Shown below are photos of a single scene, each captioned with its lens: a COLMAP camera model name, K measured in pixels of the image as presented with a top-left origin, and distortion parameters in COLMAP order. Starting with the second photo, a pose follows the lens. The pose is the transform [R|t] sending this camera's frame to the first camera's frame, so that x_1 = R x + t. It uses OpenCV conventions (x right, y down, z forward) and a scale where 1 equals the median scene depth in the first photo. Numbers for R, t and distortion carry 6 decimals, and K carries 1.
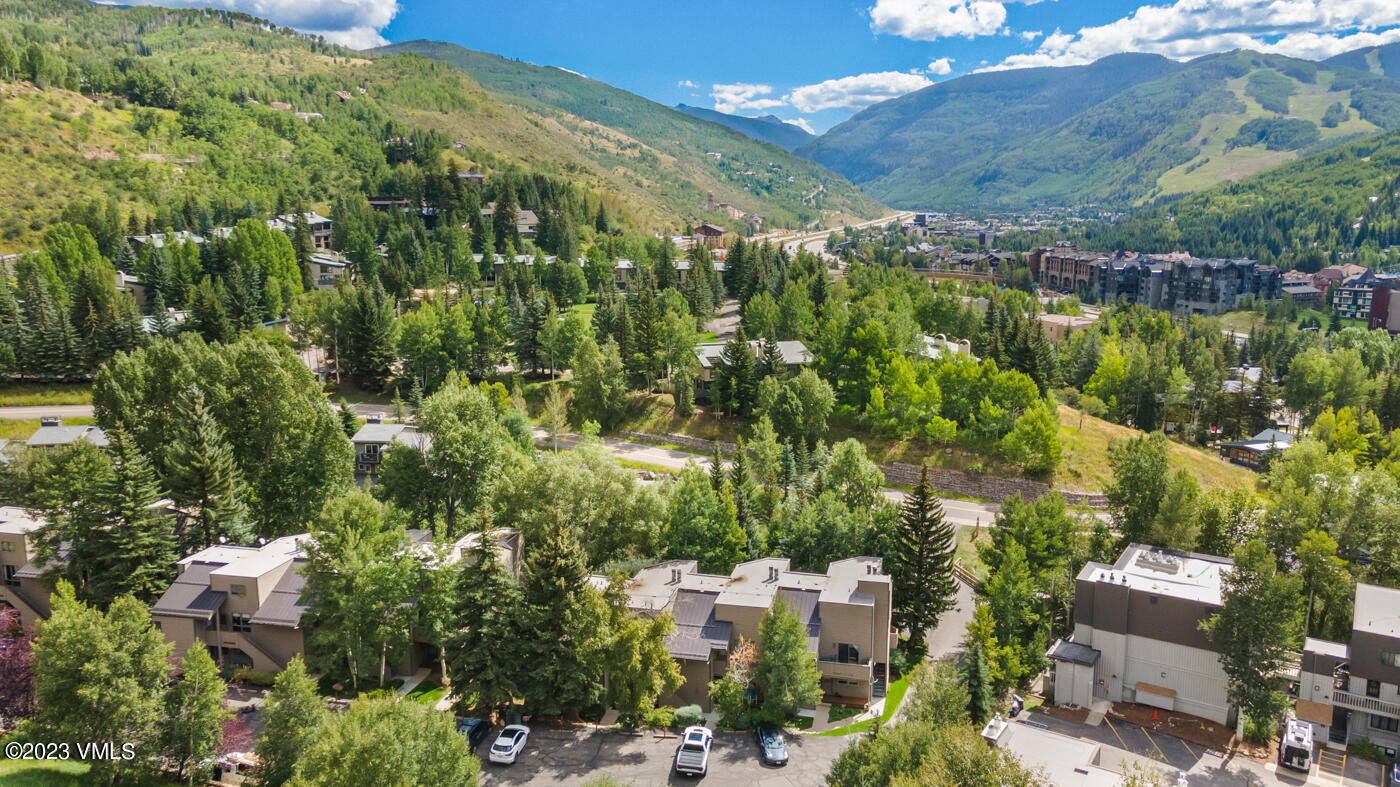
lens RADIAL K [[1006.7, 0, 700.0], [0, 1006.7, 393.8], [0, 0, 1]] dist [0.033388, 0.018228]
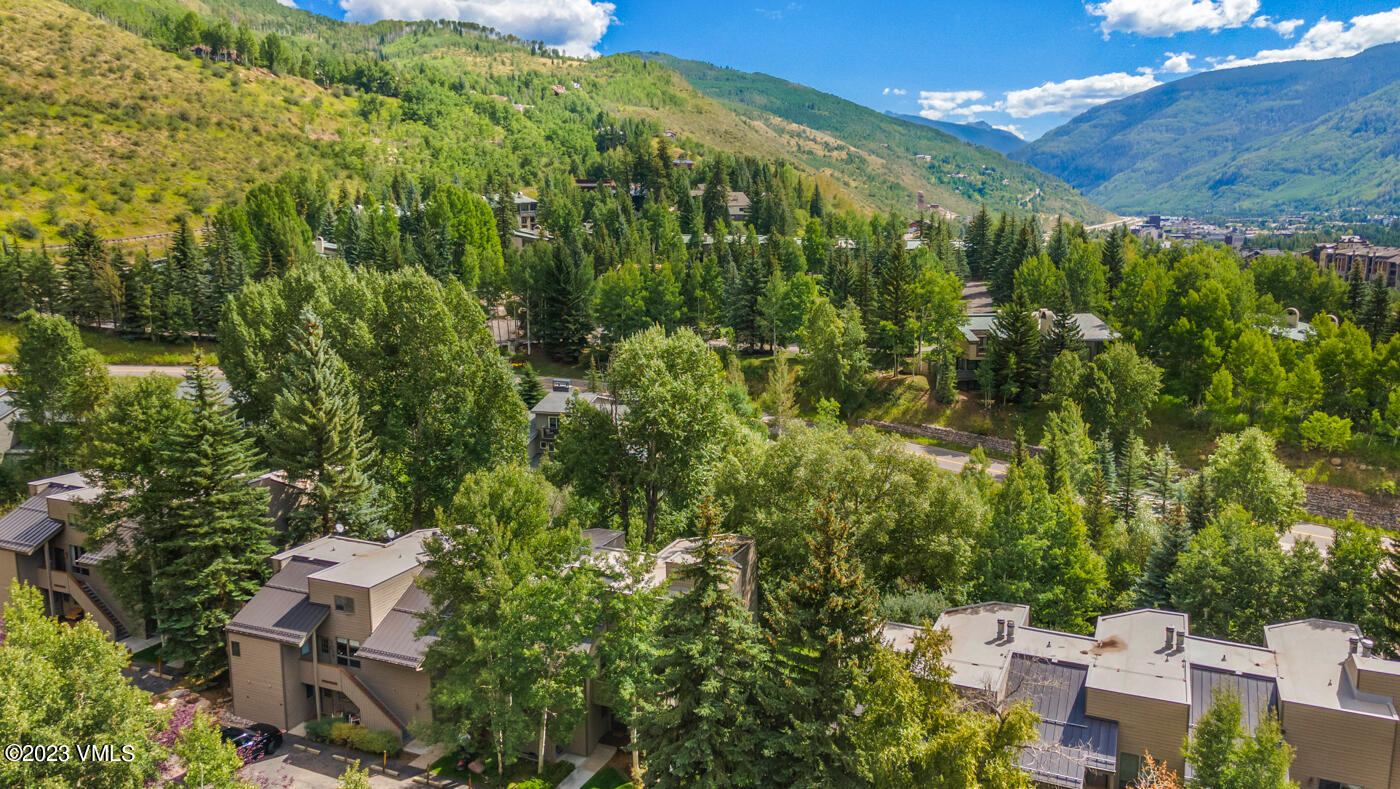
lens RADIAL K [[983.1, 0, 704.1], [0, 983.1, 392.7], [0, 0, 1]] dist [0.040744, -0.006546]
pose [[0.981909, 0.030598, -0.186865, -0.055930], [-0.033006, 0.999407, -0.009786, 0.028346], [0.186454, 0.015777, 0.982337, 0.217989]]
